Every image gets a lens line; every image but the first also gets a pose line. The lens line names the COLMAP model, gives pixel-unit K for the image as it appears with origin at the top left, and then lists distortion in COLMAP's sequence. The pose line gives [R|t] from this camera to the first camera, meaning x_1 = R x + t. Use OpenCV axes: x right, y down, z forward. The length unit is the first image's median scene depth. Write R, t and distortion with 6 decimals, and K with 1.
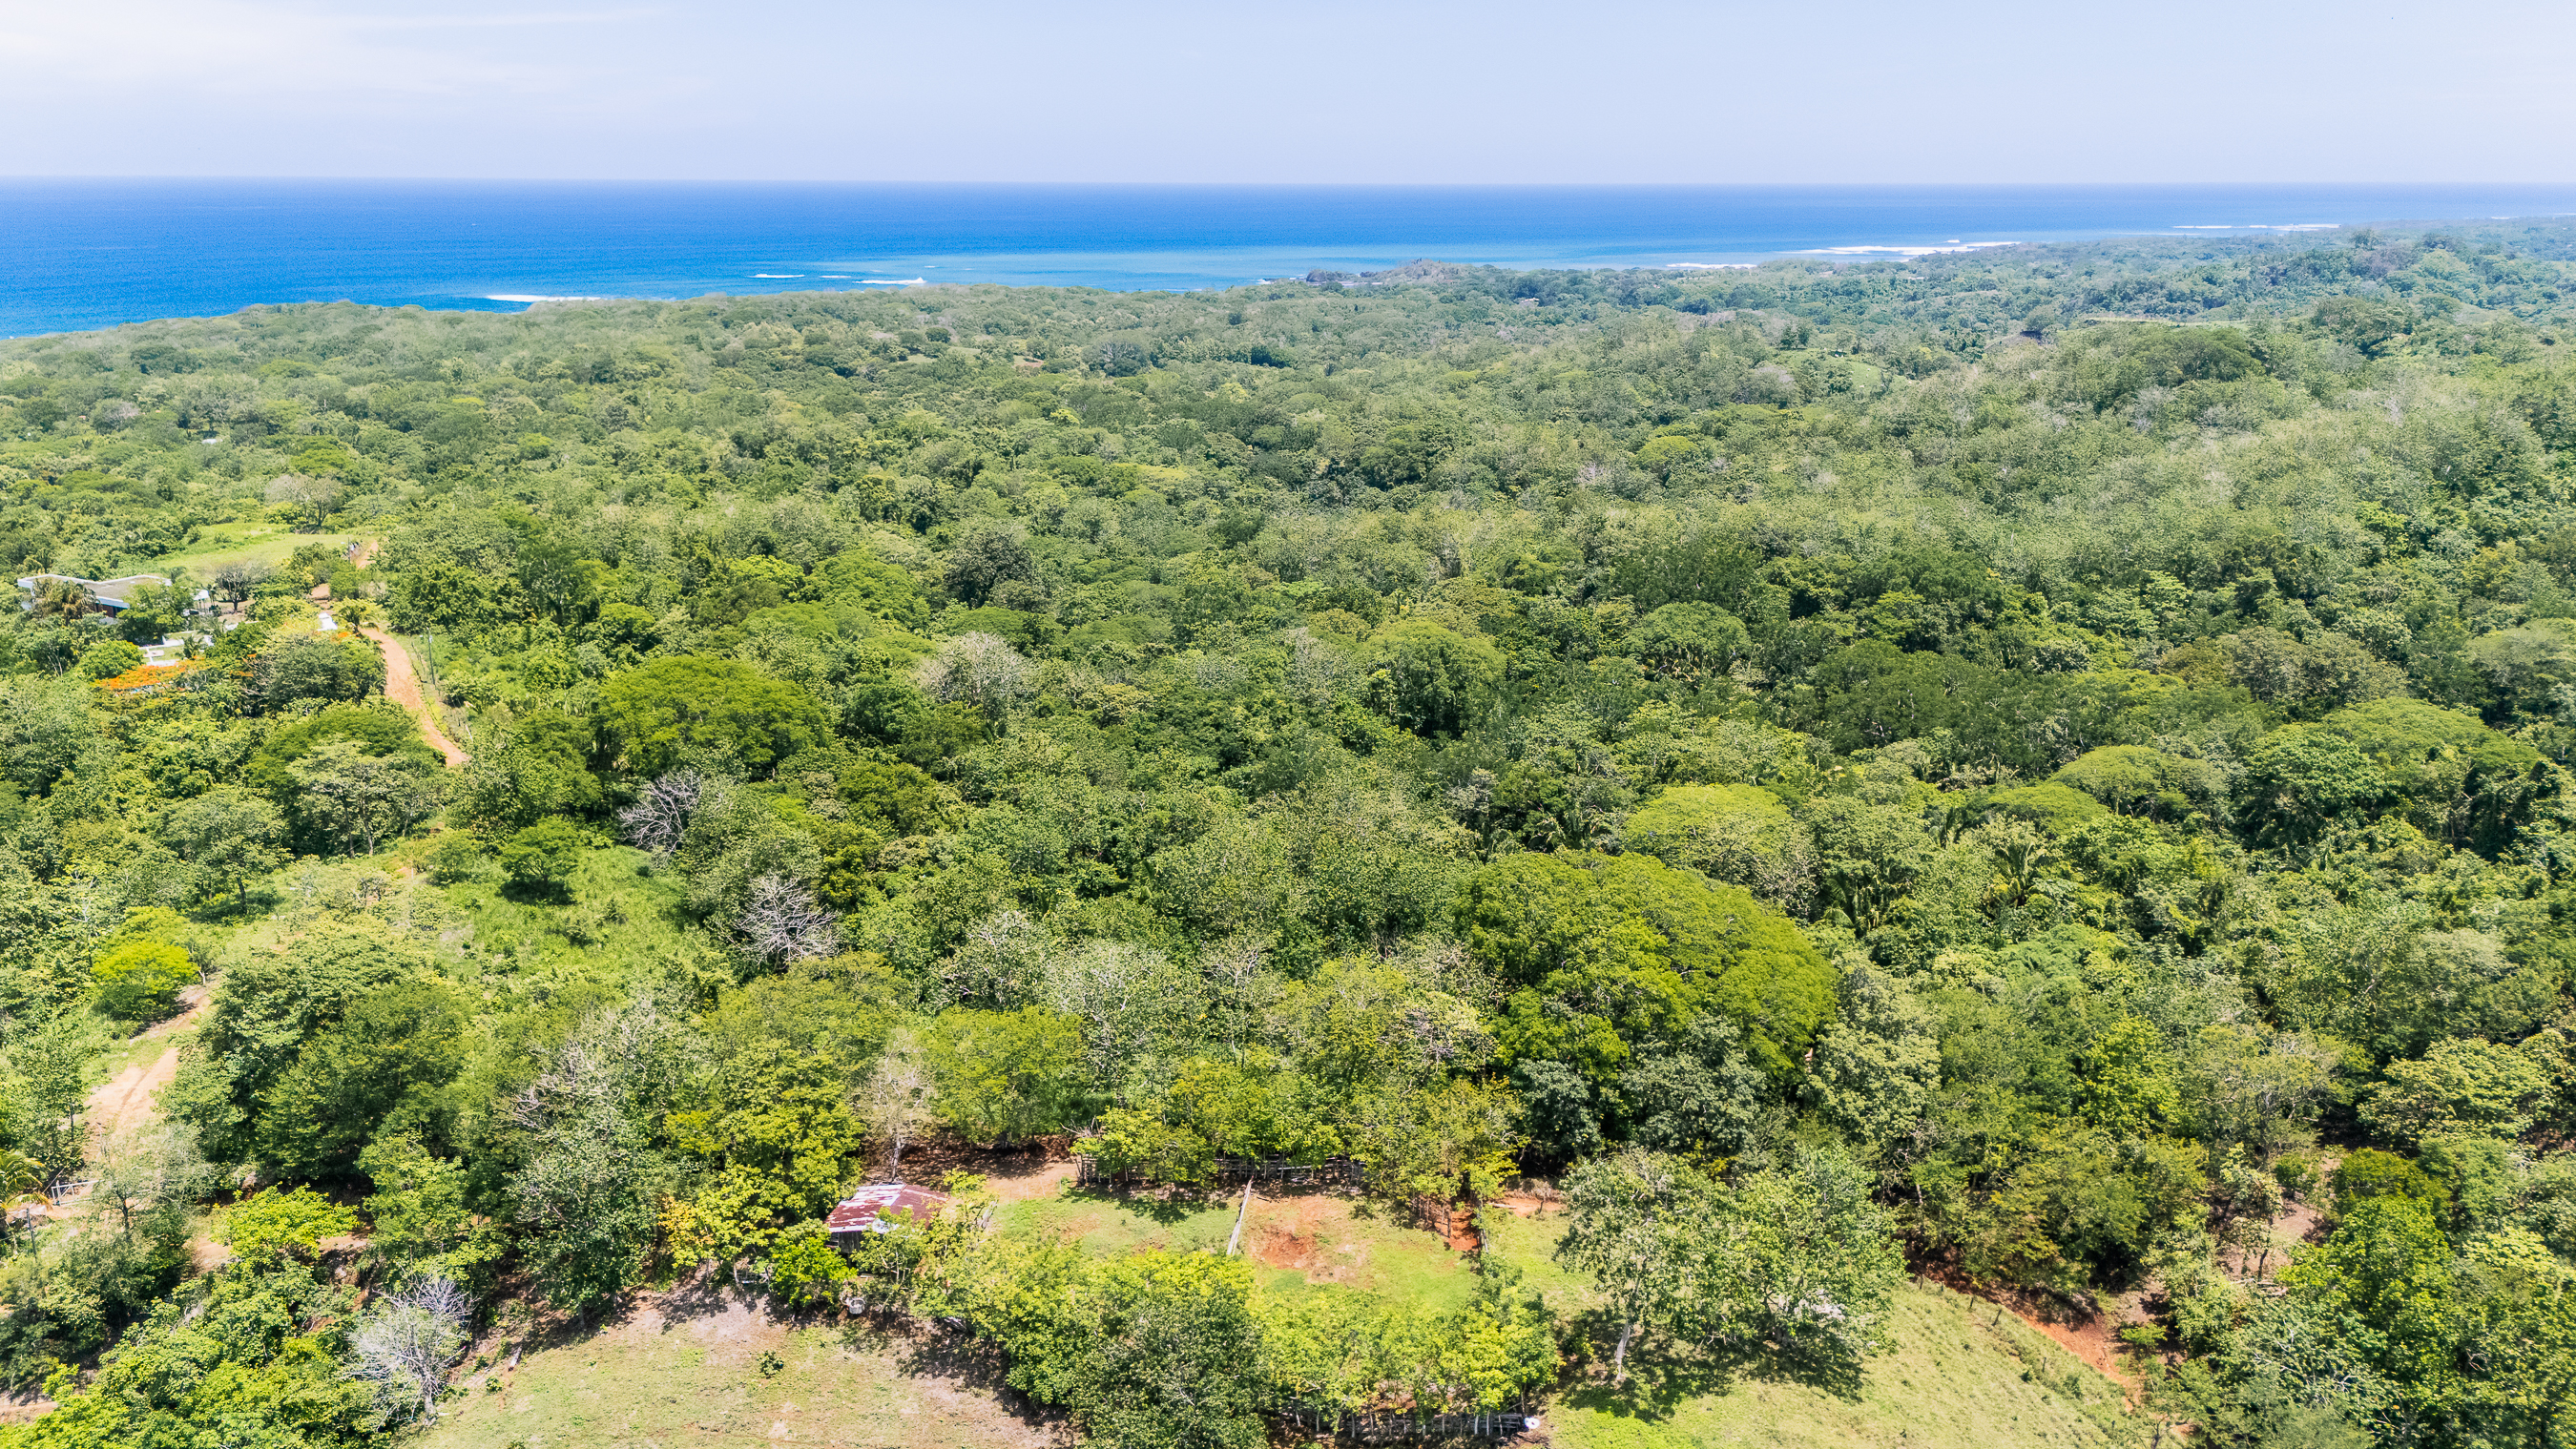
lens RADIAL K [[1954.3, 0, 1275.5], [0, 1954.3, 739.1], [0, 0, 1]] dist [0.075223, -0.078591]
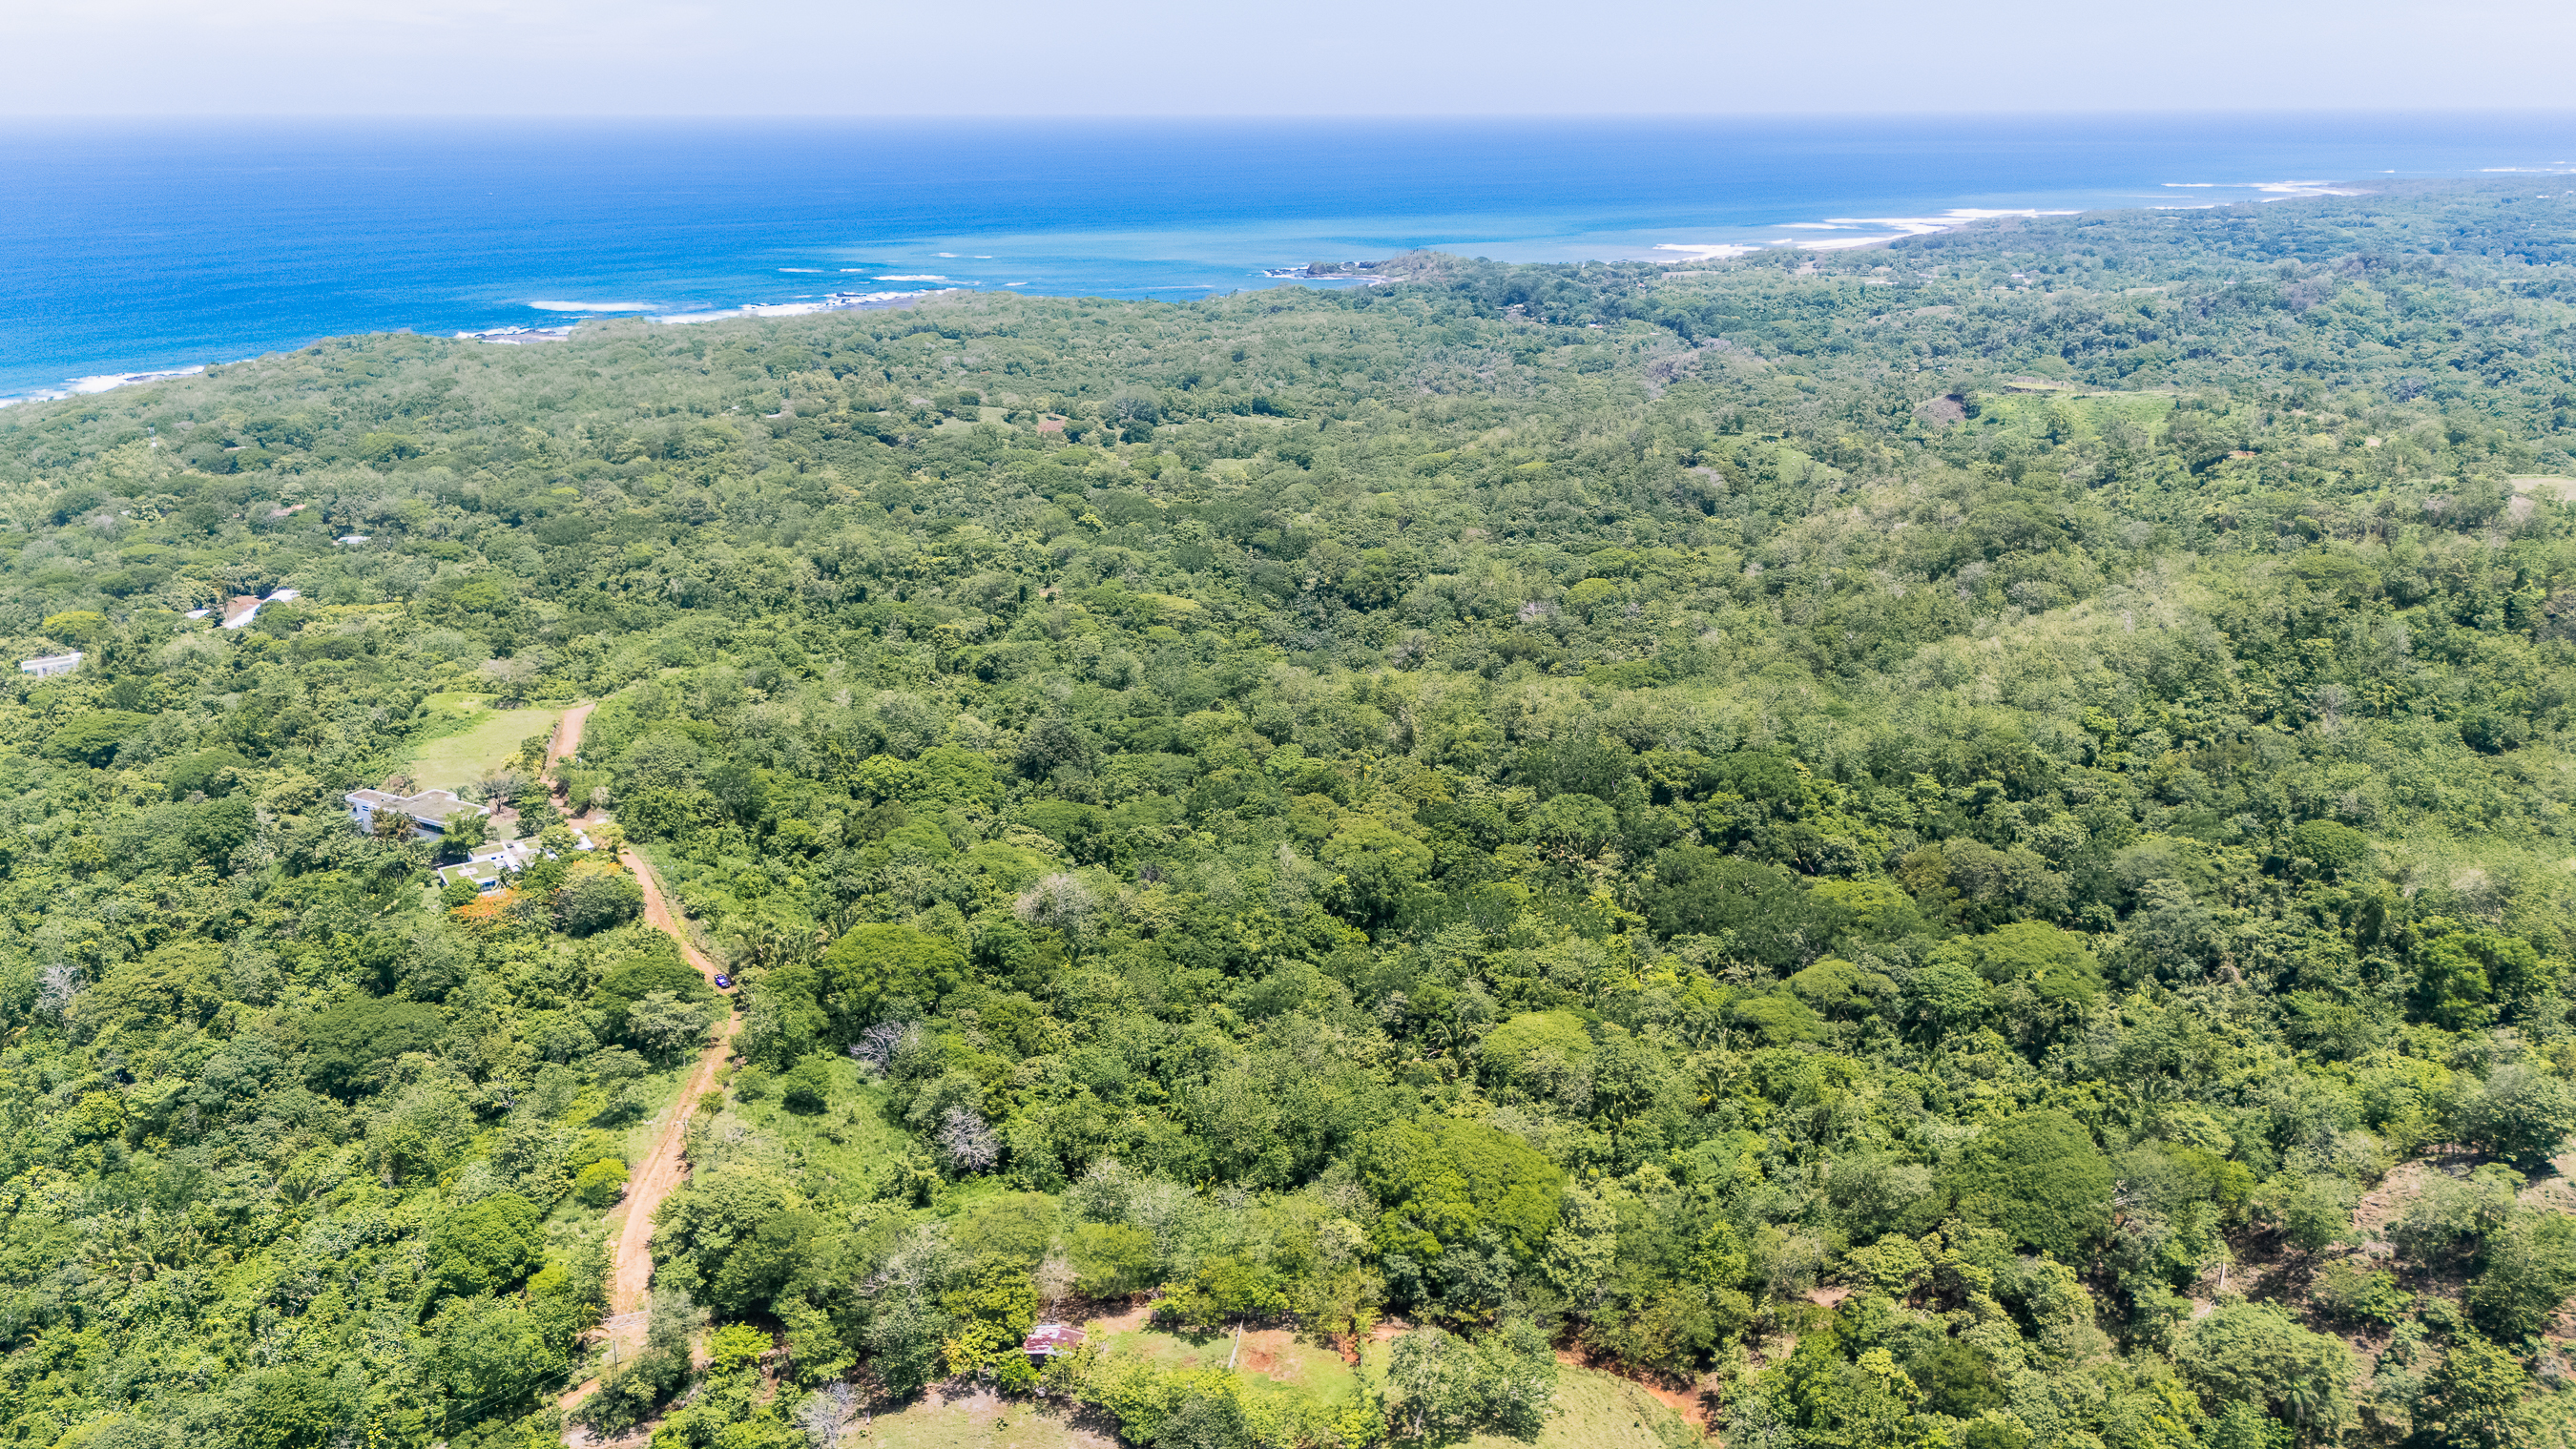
lens RADIAL K [[1954.3, 0, 1278.3], [0, 1954.3, 723.9], [0, 0, 1]] dist [0.075223, -0.078591]
pose [[0.999991, -0.003832, -0.001797, 0.014112], [0.003874, 0.999700, 0.024186, -0.199259], [0.001704, -0.024192, 0.999706, -0.444522]]
